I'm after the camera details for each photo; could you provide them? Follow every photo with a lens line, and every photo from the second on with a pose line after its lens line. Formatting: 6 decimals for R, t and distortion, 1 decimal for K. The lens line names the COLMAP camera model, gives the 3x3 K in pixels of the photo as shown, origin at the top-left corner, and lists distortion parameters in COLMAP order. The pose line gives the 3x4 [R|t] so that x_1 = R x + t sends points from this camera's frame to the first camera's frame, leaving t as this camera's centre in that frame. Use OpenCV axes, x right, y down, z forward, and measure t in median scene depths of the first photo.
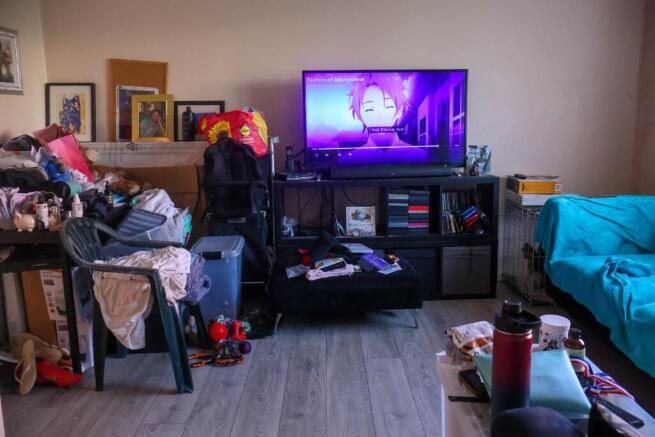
lens RADIAL K [[547.9, 0, 326.9], [0, 547.9, 220.3], [0, 0, 1]] dist [-0.007310, 0.008550]
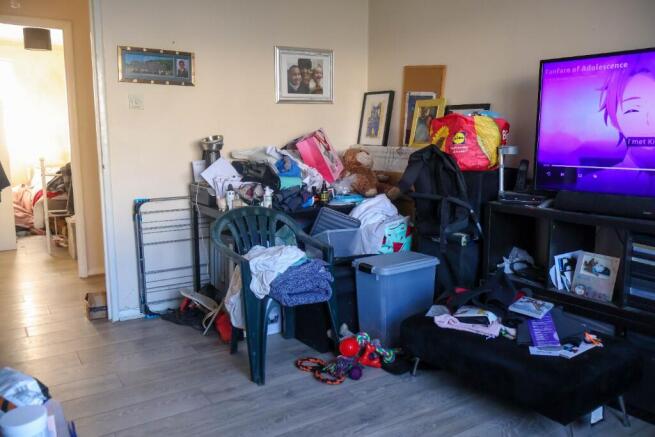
lens RADIAL K [[547.9, 0, 326.9], [0, 547.9, 220.3], [0, 0, 1]] dist [-0.007310, 0.008550]
pose [[0.530698, 0.147122, -0.834694, 0.449170], [-0.157435, 0.984792, 0.073480, -0.064274], [0.832811, 0.092414, 0.545789, 0.355780]]
